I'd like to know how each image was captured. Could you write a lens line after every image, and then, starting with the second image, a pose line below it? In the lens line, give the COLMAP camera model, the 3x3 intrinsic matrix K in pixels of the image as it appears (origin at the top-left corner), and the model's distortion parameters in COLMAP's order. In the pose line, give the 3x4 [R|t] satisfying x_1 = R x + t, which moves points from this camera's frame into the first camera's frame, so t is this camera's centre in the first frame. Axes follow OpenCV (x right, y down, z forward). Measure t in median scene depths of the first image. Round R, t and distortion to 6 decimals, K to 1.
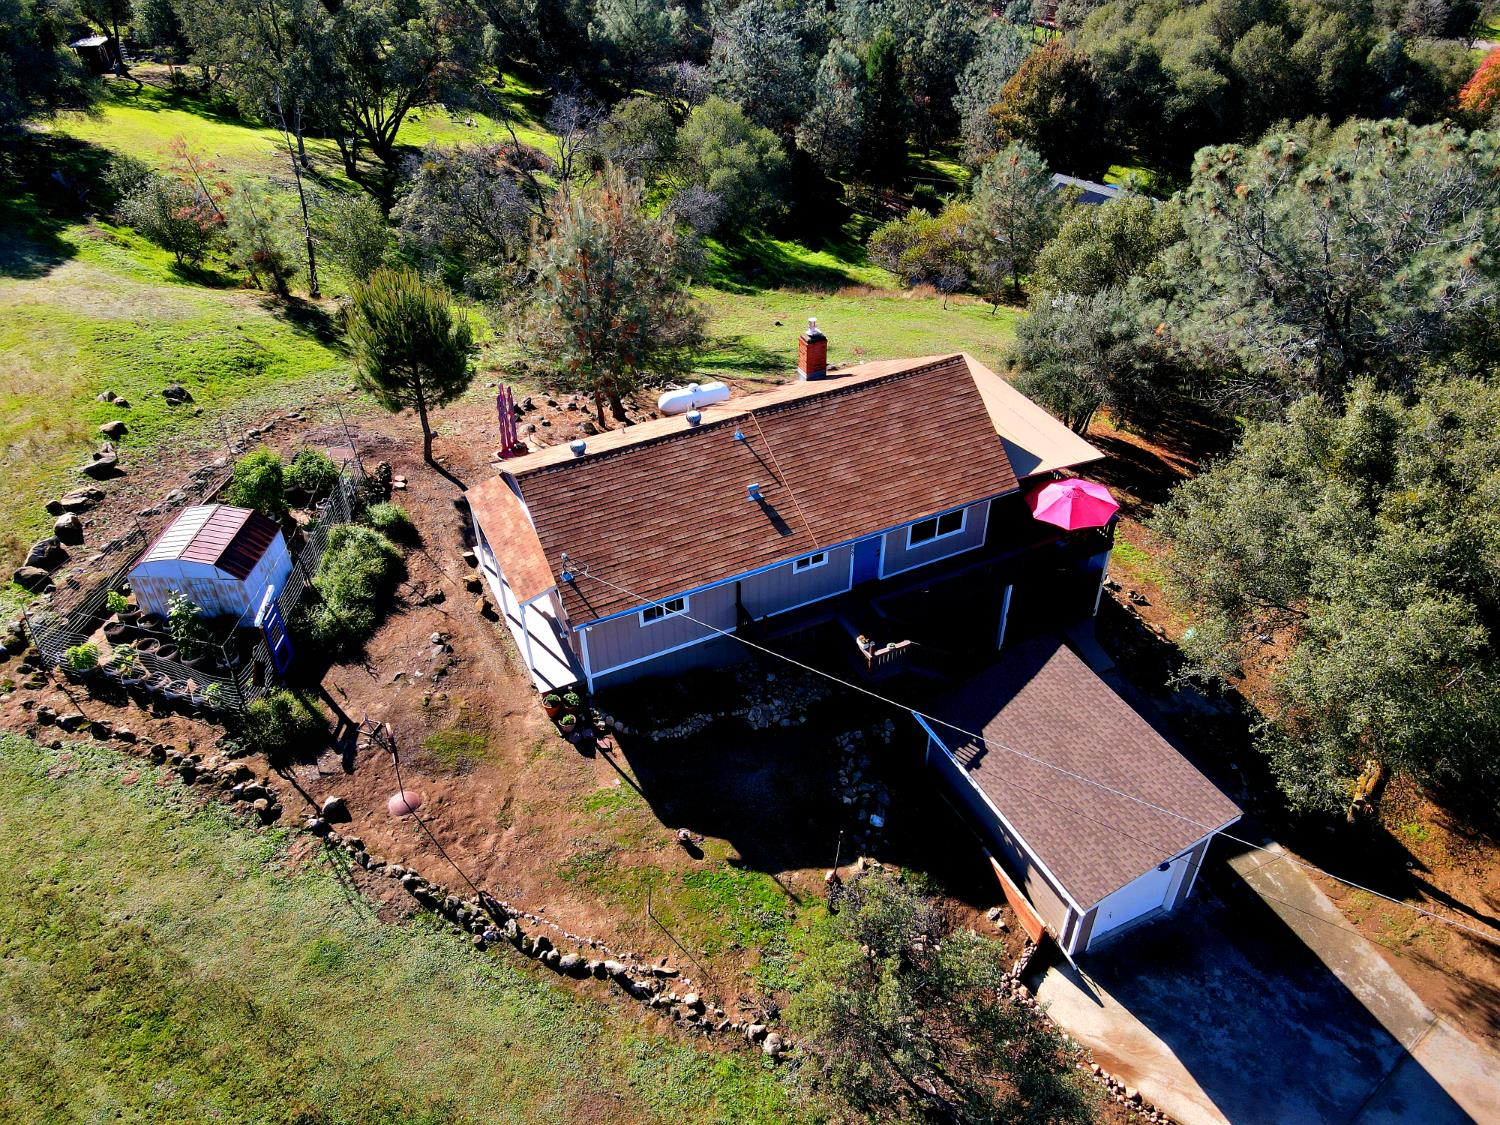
lens RADIAL K [[1083.1, 0, 750.0], [0, 1083.1, 562.5], [0, 0, 1]] dist [0.000485, 0.003342]
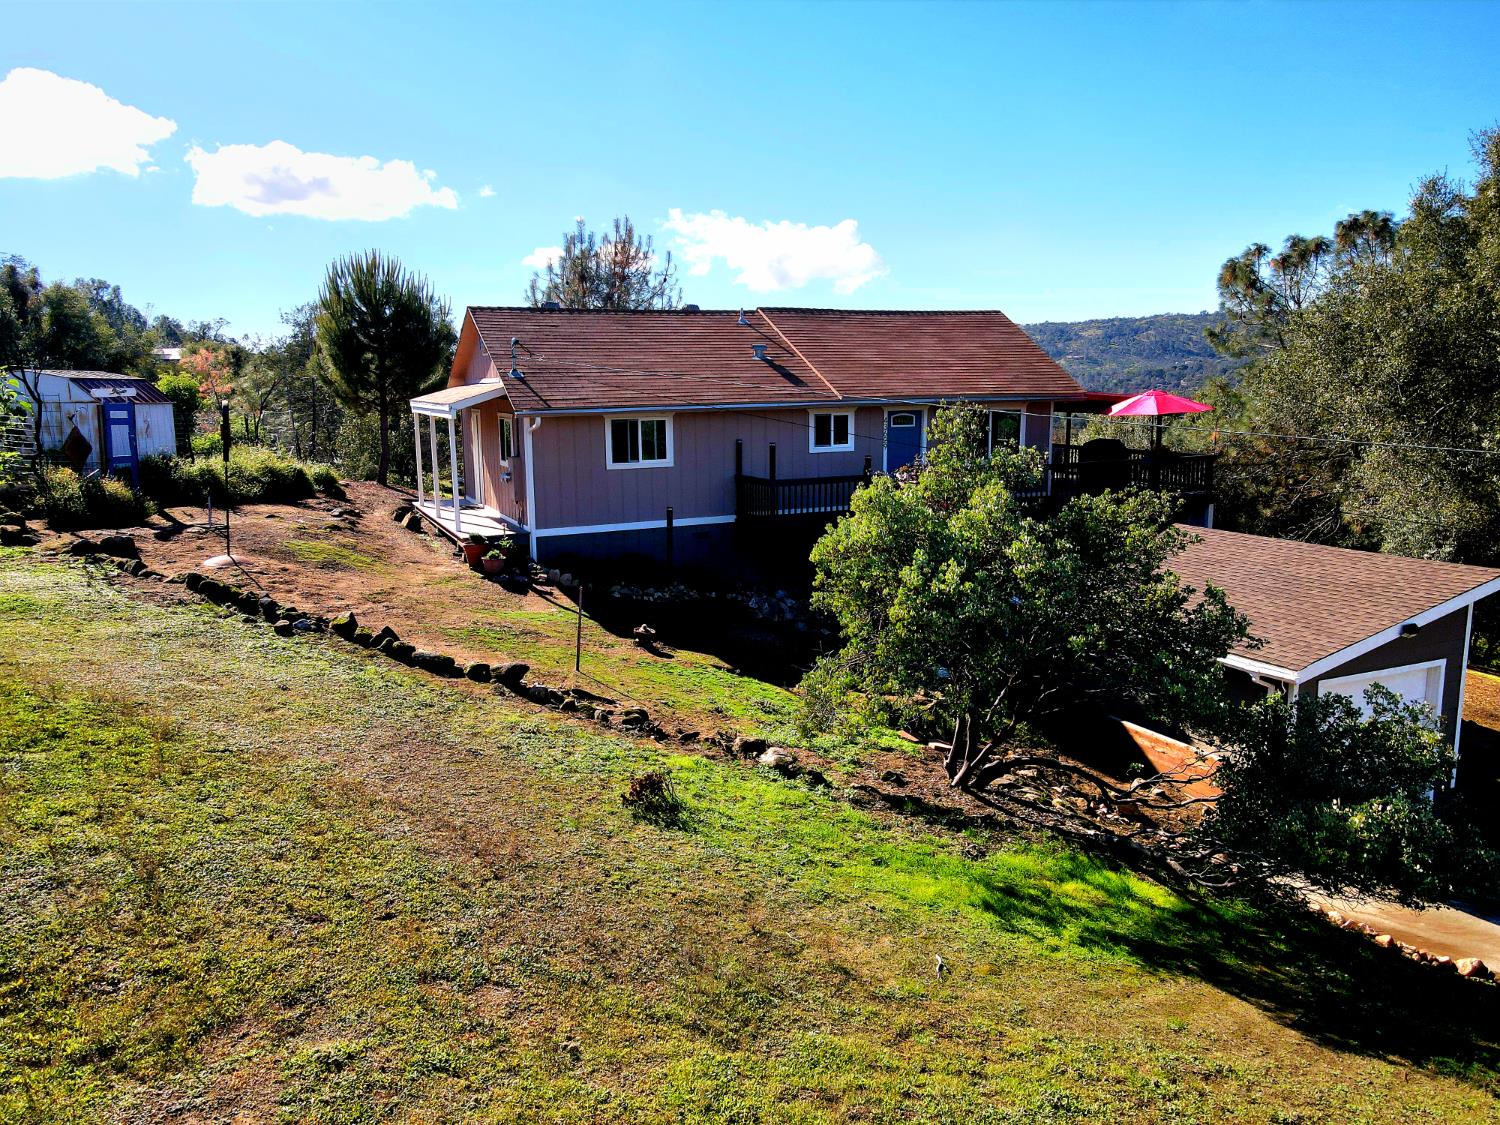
lens RADIAL K [[1083.1, 0, 750.0], [0, 1083.1, 562.5], [0, 0, 1]] dist [0.000485, 0.003342]
pose [[0.999771, 0.005920, -0.020567, 0.014169], [-0.015170, 0.873906, -0.485858, 0.492645], [0.015097, 0.486059, 0.873796, 0.382090]]
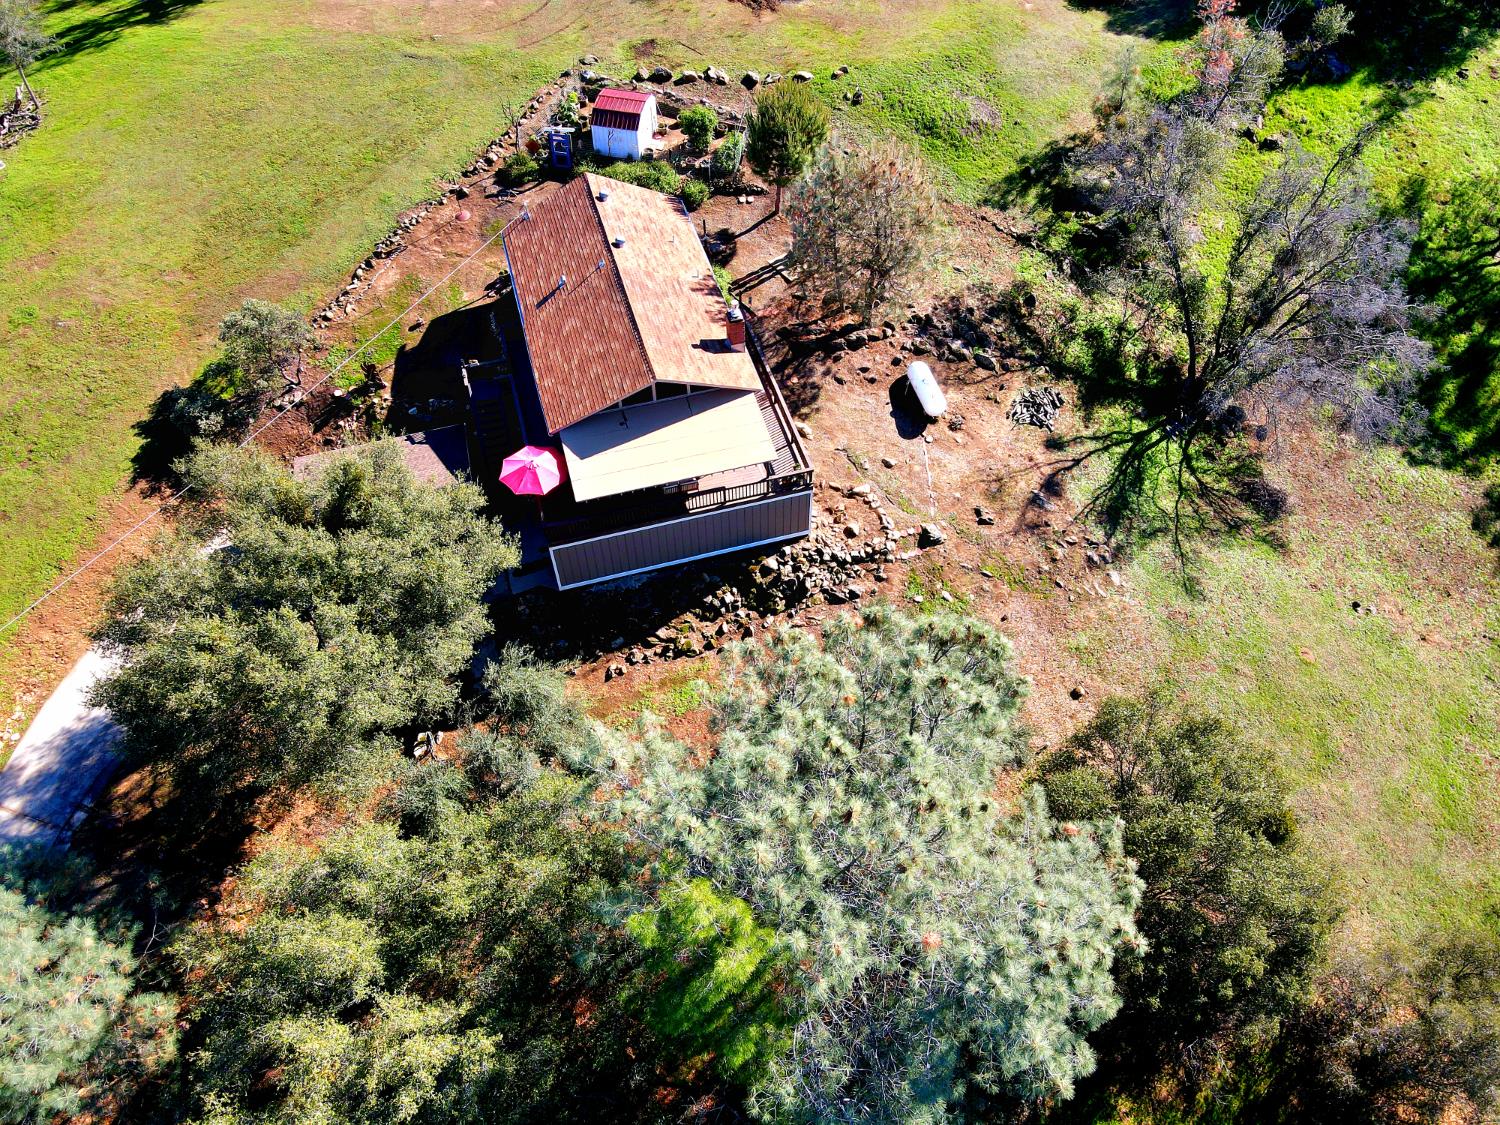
lens RADIAL K [[1083.1, 0, 750.0], [0, 1083.1, 562.5], [0, 0, 1]] dist [0.000485, 0.003342]
pose [[-0.161855, 0.788338, -0.593571, 1.232094], [-0.609574, 0.393148, 0.688370, -1.173398], [0.776030, 0.473242, 0.416918, 0.792660]]
